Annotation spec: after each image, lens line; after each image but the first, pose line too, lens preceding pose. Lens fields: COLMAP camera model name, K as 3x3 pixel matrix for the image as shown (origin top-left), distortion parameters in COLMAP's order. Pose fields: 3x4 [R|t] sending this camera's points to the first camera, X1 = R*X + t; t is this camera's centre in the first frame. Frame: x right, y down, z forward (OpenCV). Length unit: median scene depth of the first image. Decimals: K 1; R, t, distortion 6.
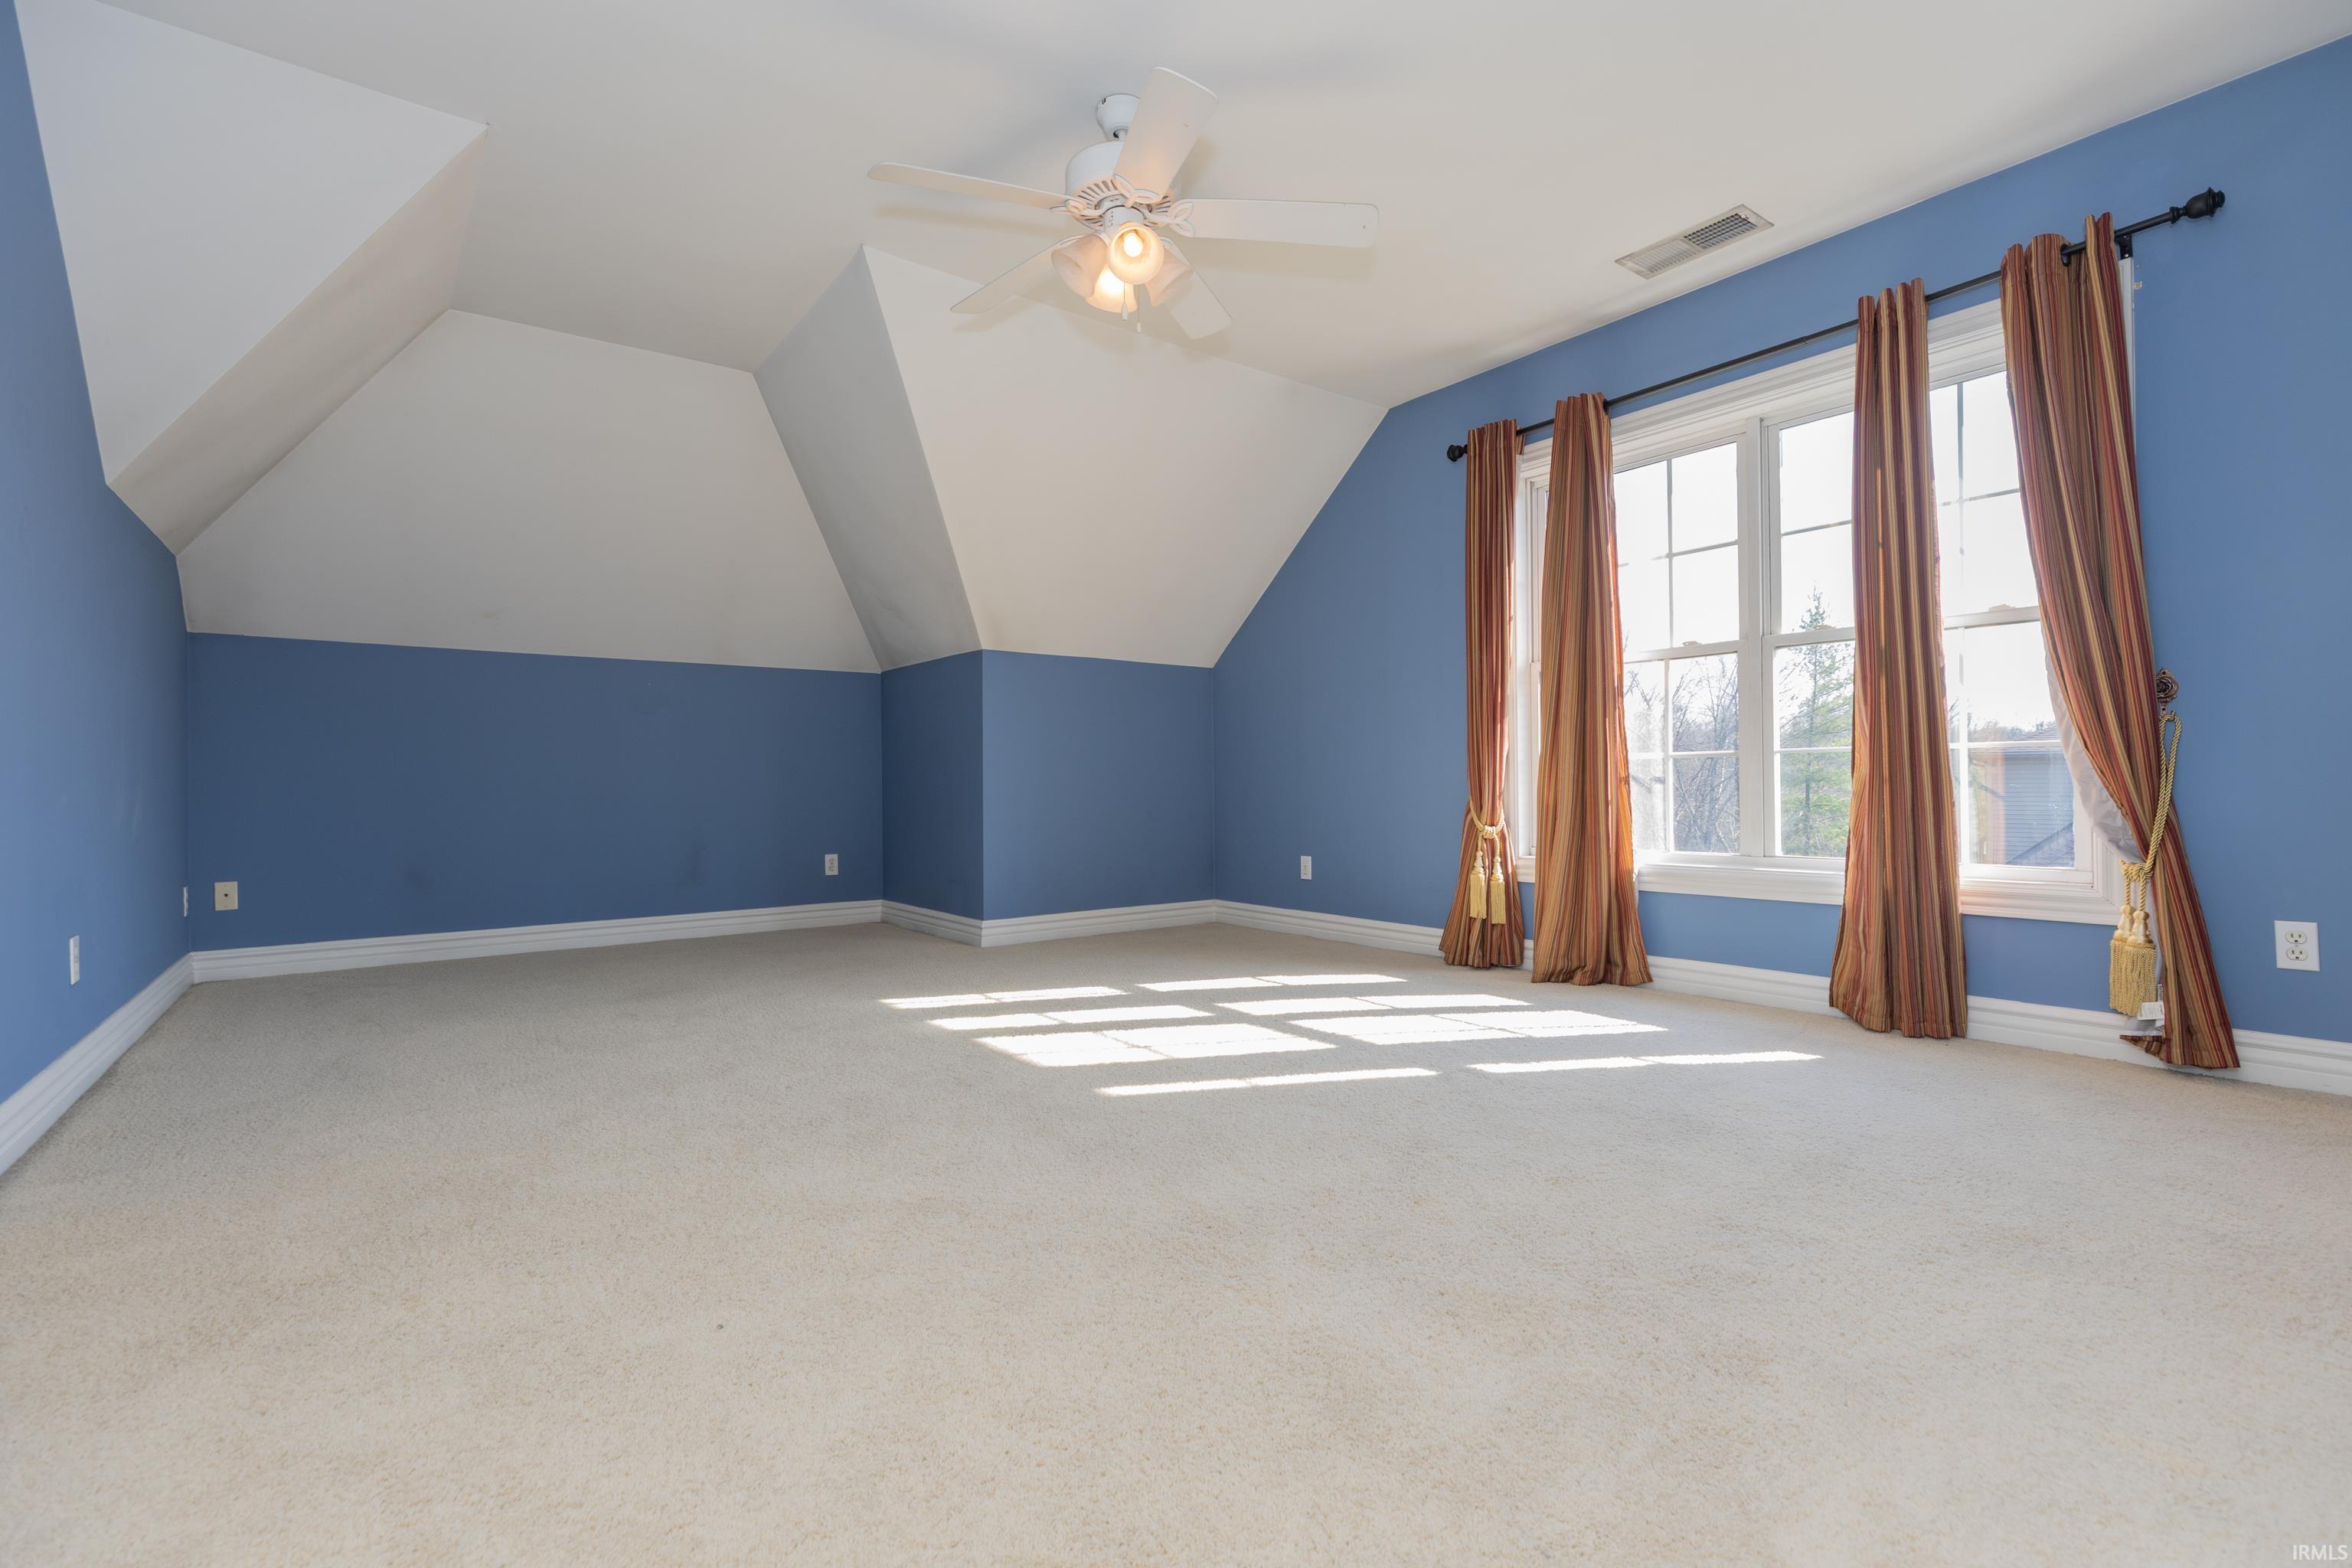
lens RADIAL K [[1043.7, 0, 1176.0], [0, 1043.7, 784.0], [0, 0, 1]] dist [-0.001532, 0.000084]
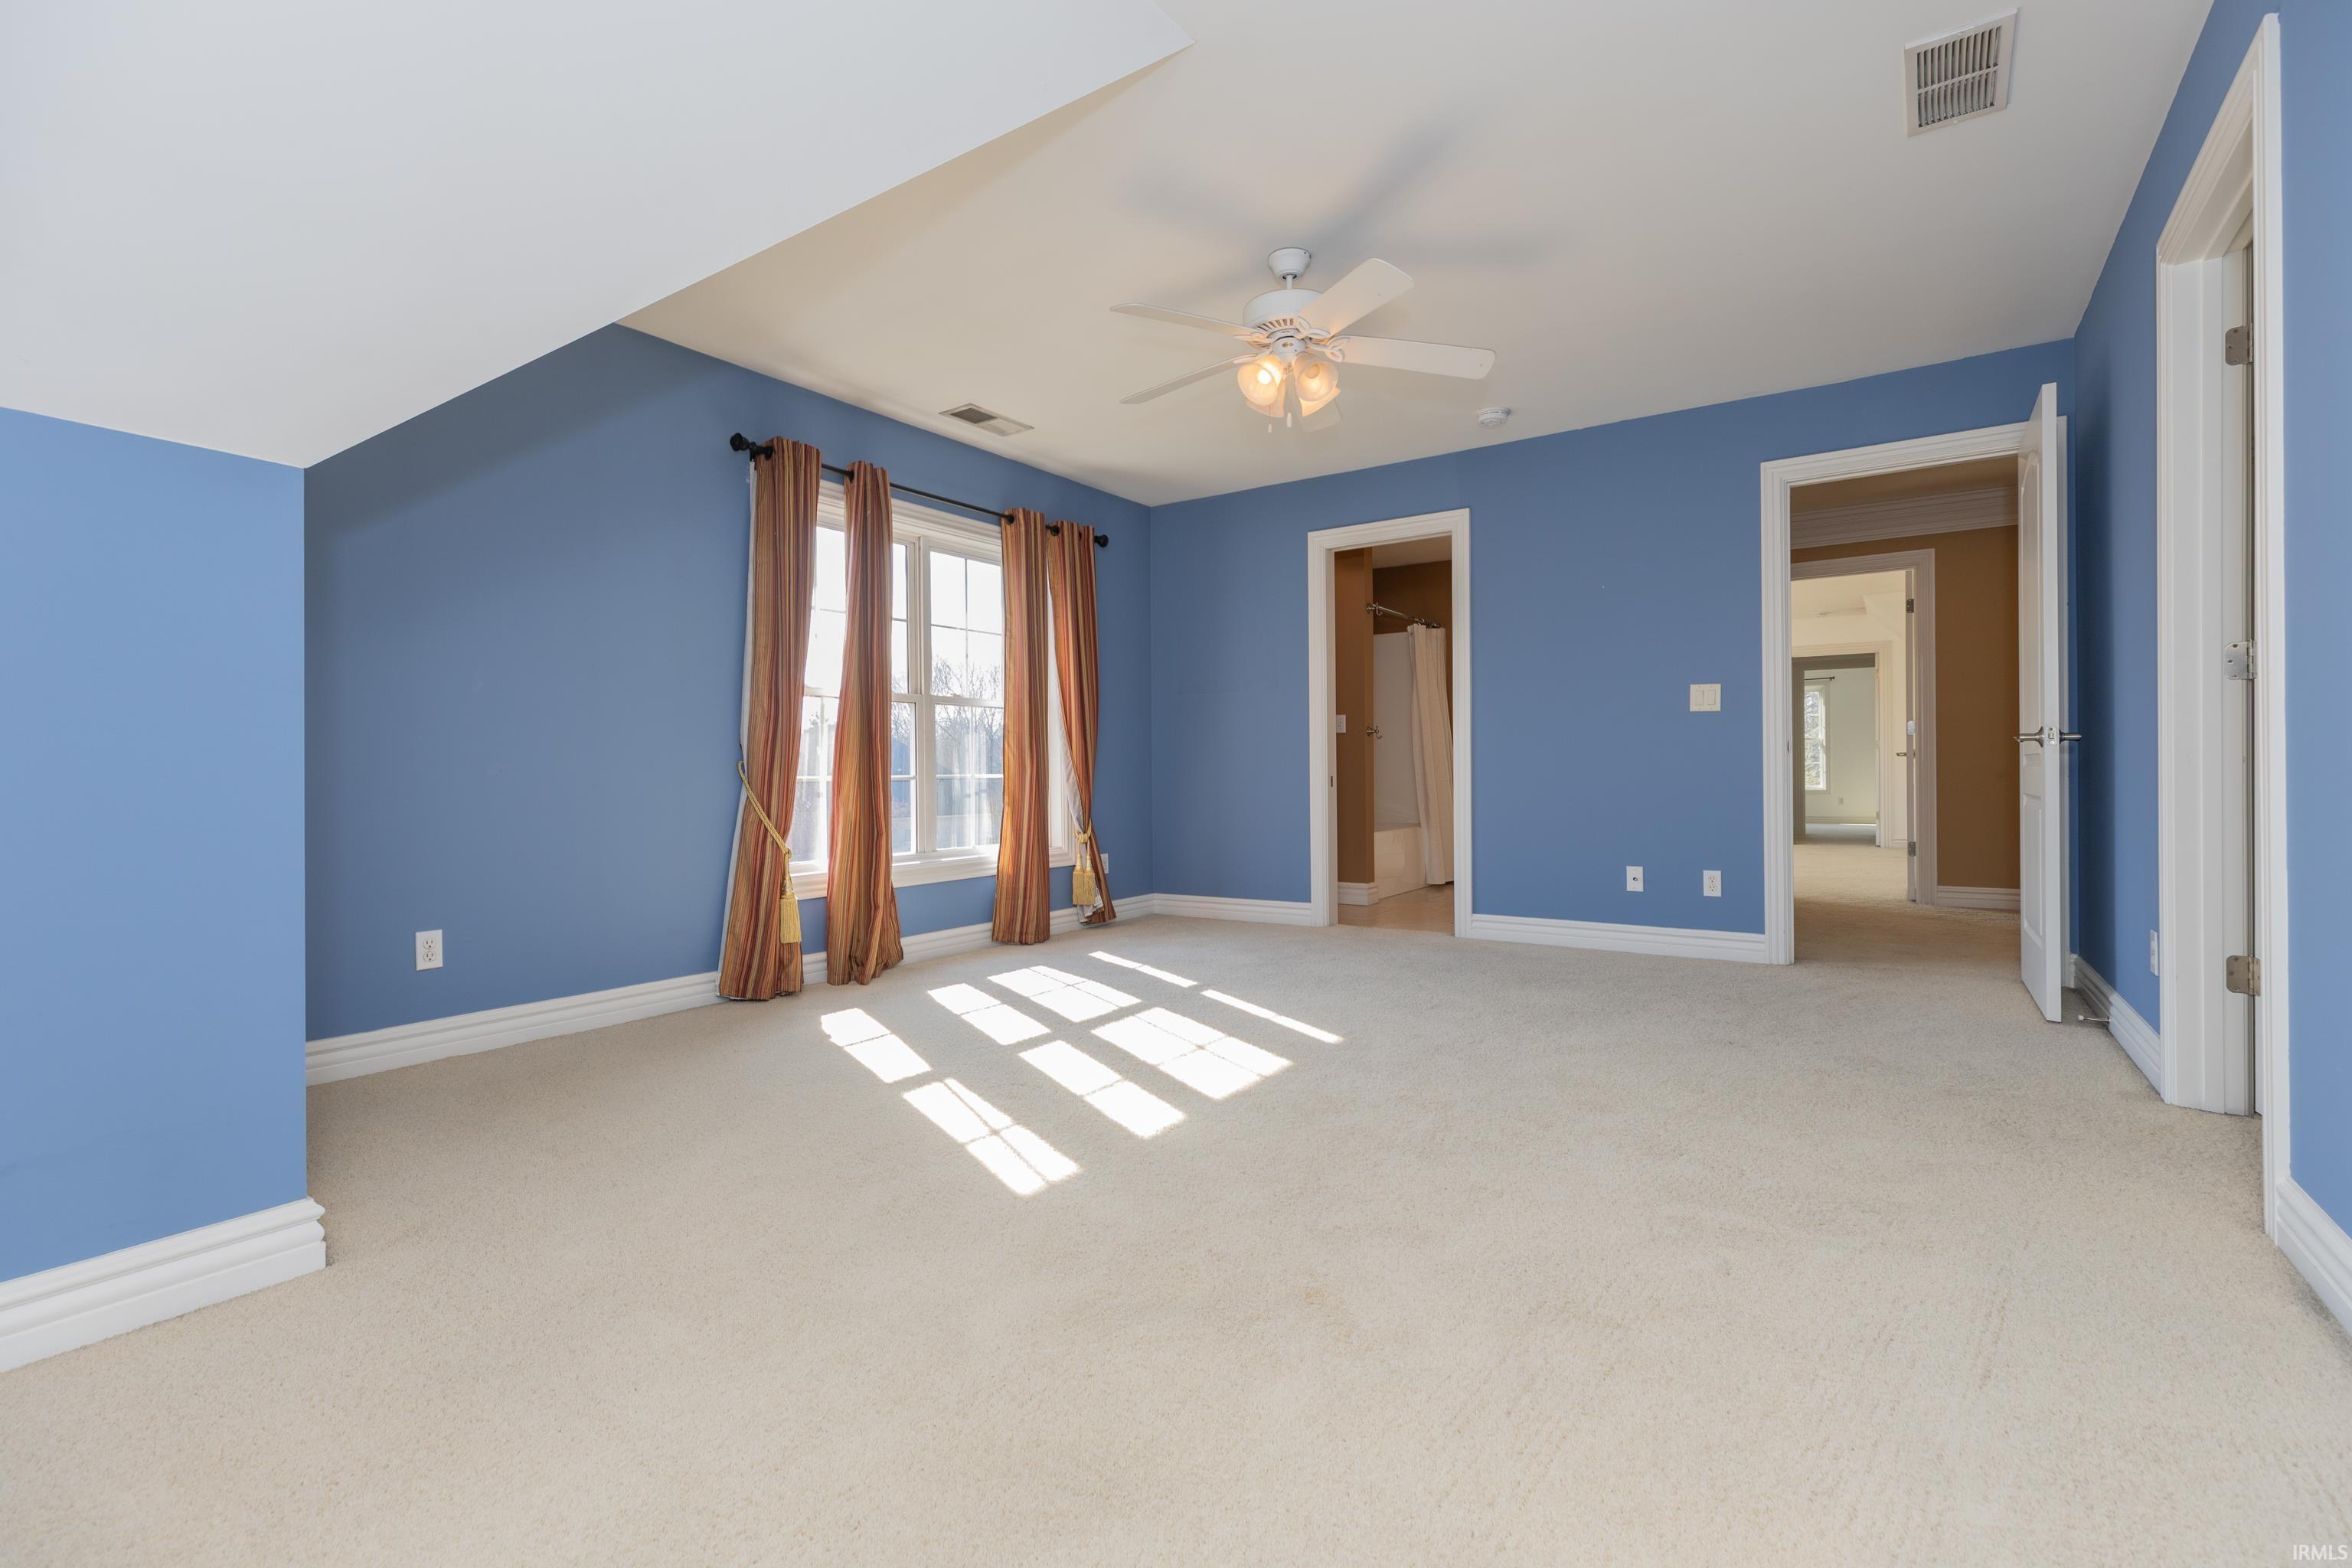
lens RADIAL K [[1043.7, 0, 1176.0], [0, 1043.7, 784.0], [0, 0, 1]] dist [-0.001532, 0.000084]
pose [[-0.310459, 0.000545, 0.950587, -0.870679], [0.013522, 0.999901, 0.003844, -0.021155], [-0.950491, 0.014047, -0.310436, 1.118958]]
